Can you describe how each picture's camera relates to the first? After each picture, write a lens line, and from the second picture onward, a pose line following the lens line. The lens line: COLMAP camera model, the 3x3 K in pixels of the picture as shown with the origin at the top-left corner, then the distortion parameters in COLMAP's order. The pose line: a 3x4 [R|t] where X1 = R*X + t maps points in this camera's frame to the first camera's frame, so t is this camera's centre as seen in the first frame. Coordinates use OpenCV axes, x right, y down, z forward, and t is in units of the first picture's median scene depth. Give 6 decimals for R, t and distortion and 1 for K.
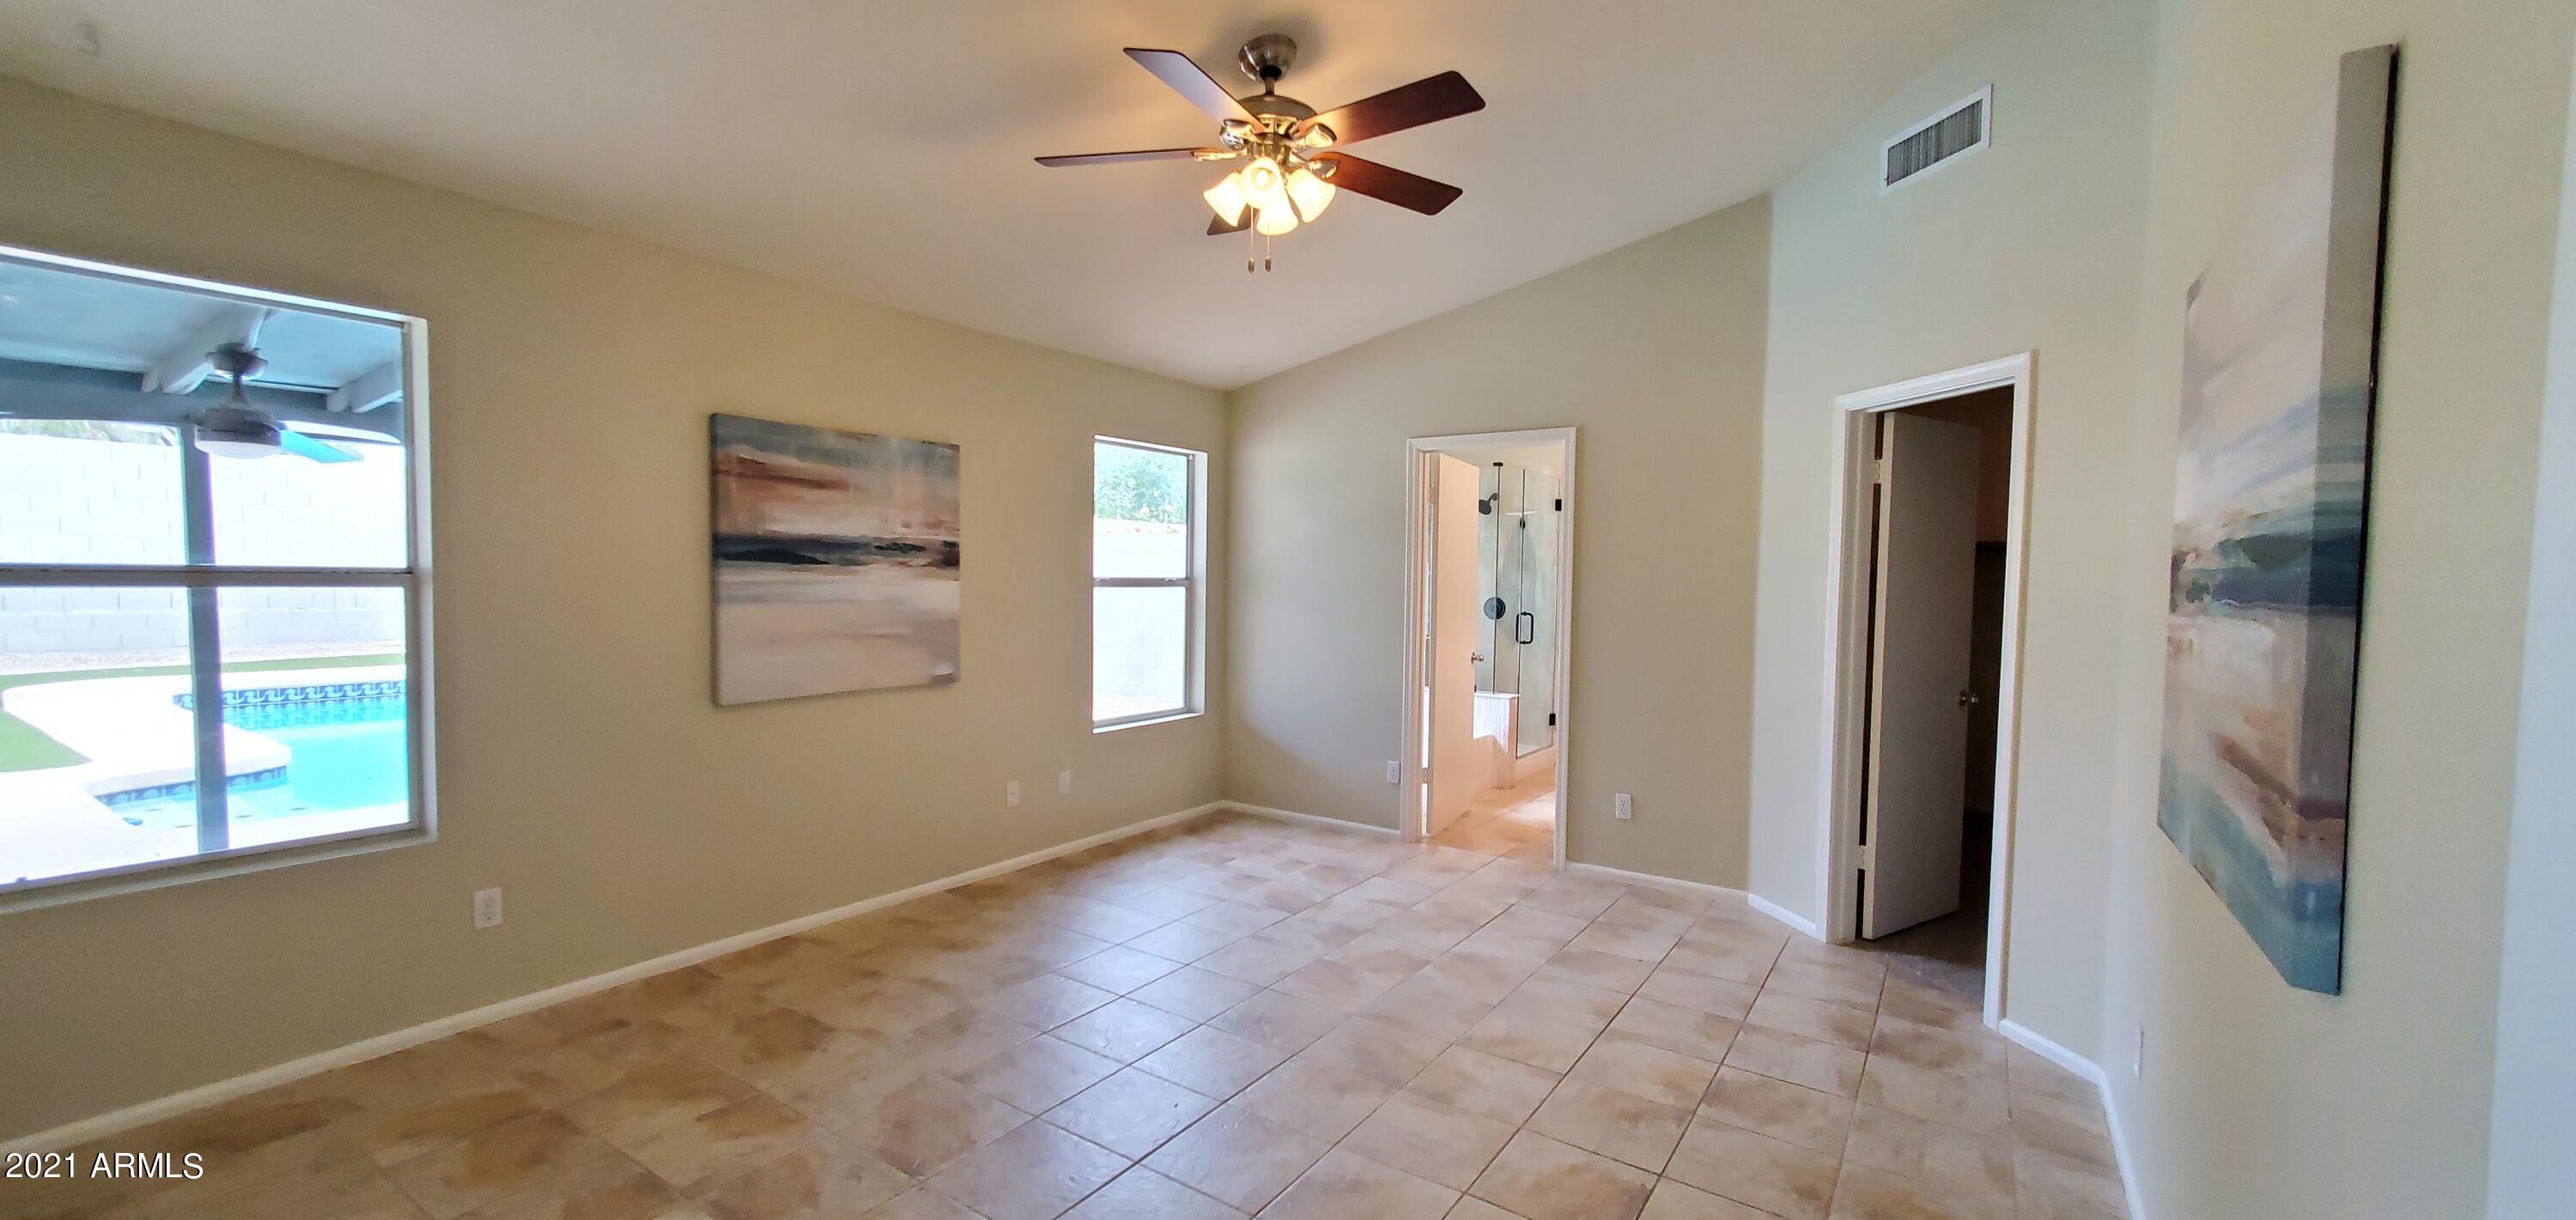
lens RADIAL K [[1017.9, 0, 1276.3], [0, 1017.9, 622.1], [0, 0, 1]] dist [0.005134, 0.000230]
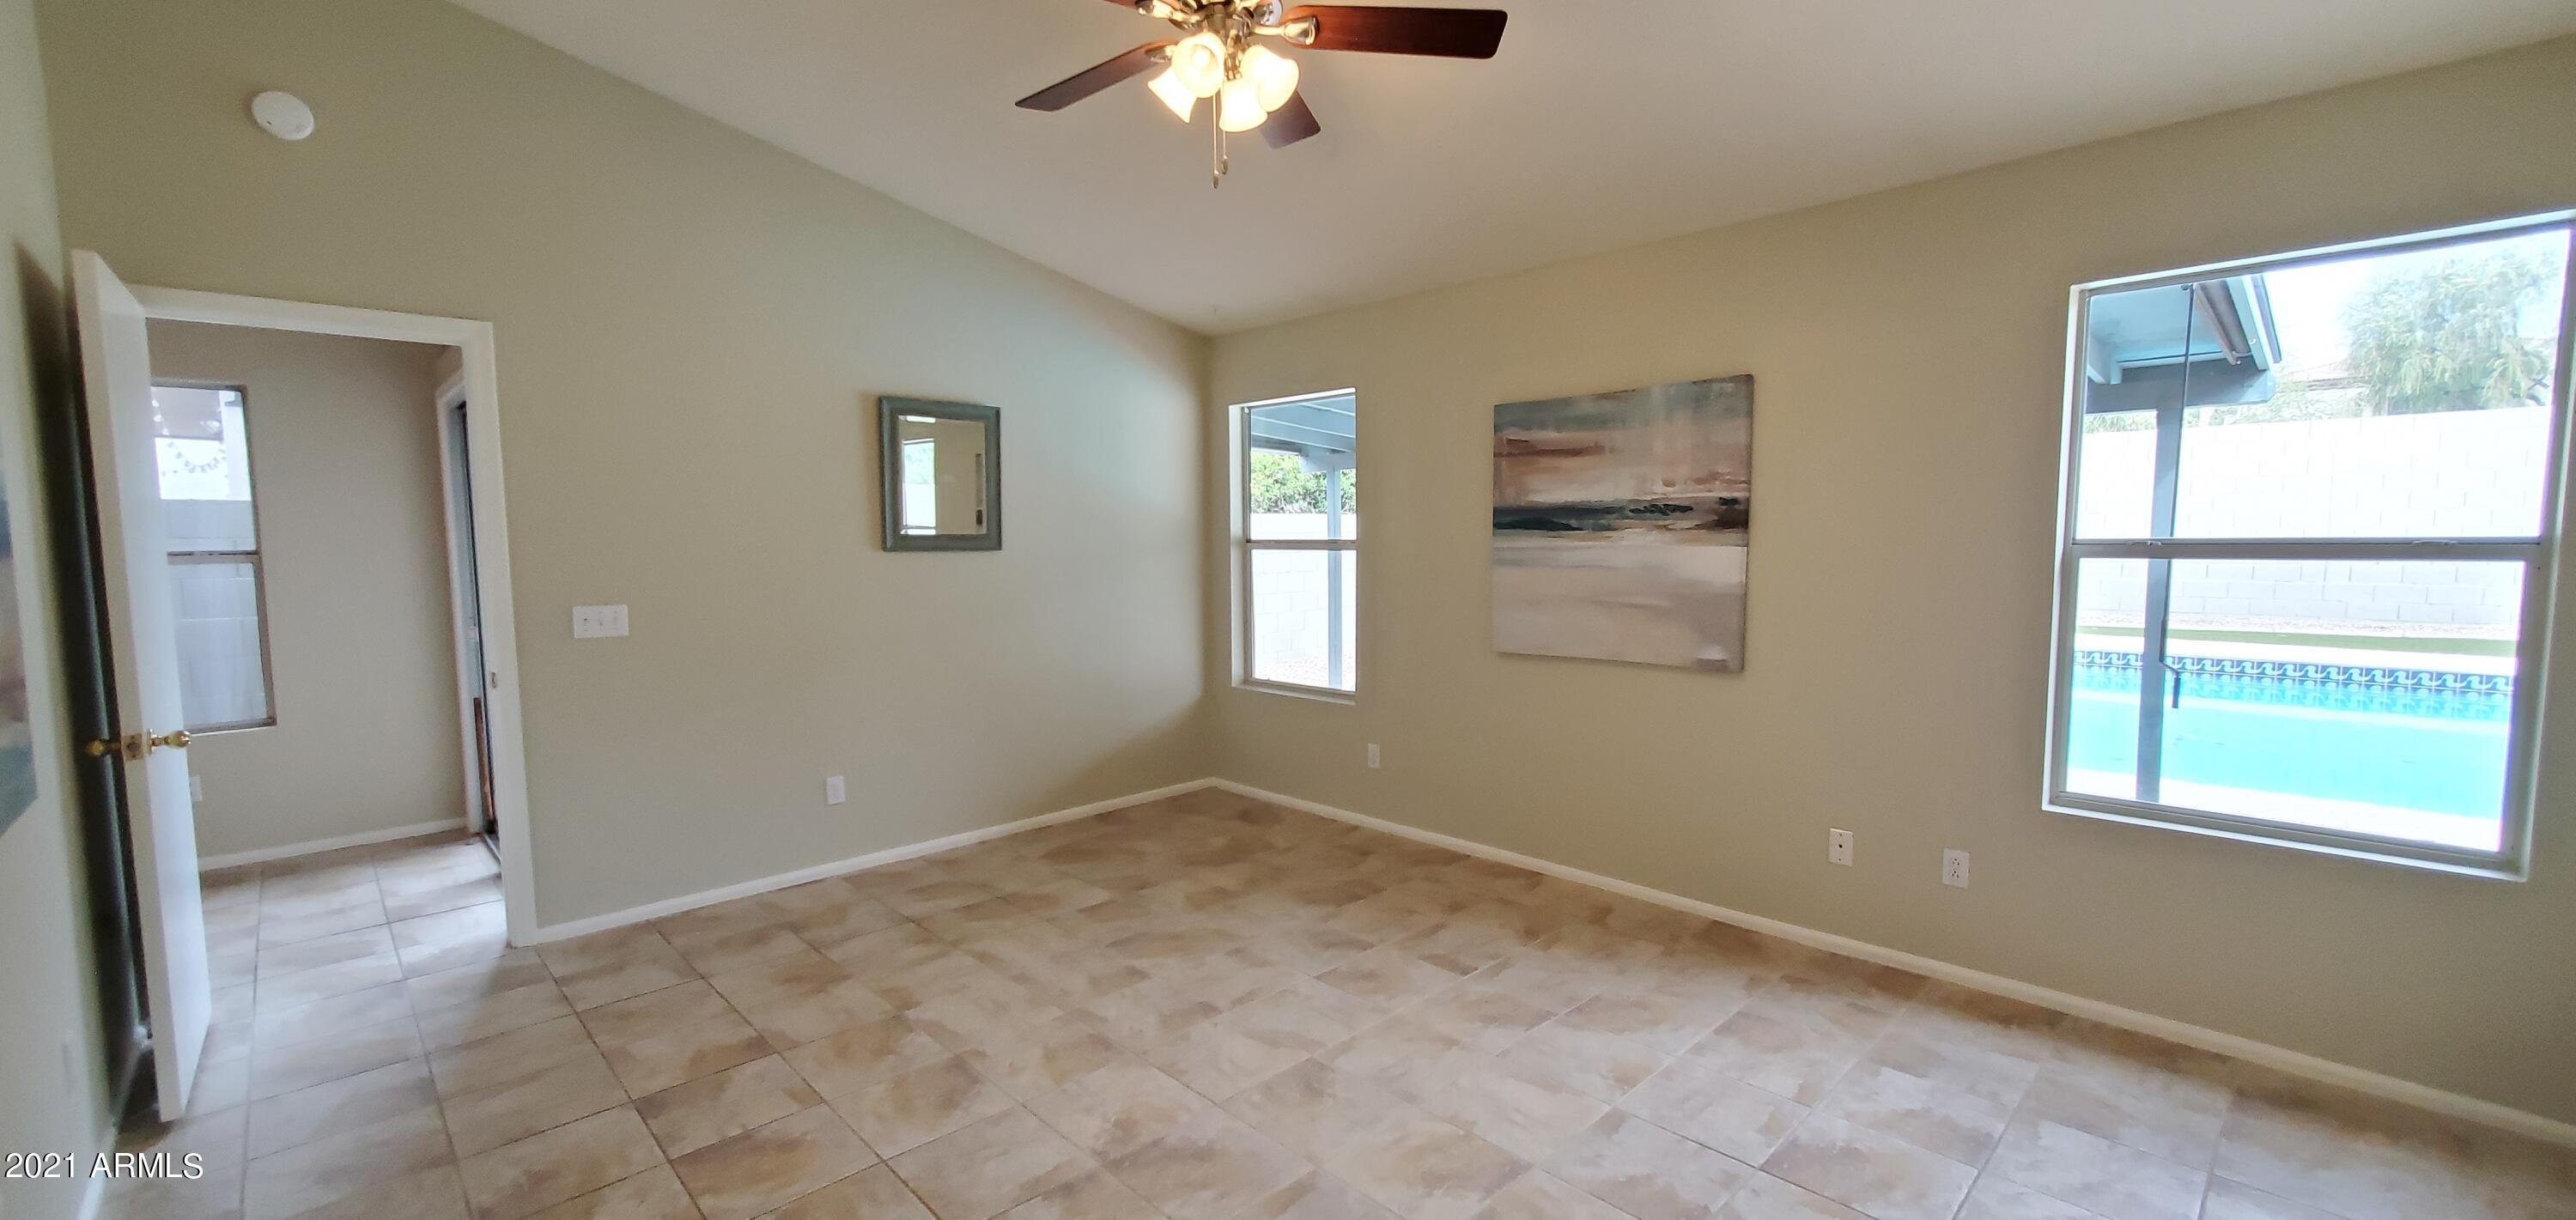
lens RADIAL K [[1017.9, 0, 1276.3], [0, 1017.9, 622.1], [0, 0, 1]] dist [0.005134, 0.000230]
pose [[-0.193832, 0.067075, -0.978739, 0.583000], [-0.042392, 0.996155, 0.076664, -0.029214], [0.980118, 0.056351, -0.190243, 0.856030]]
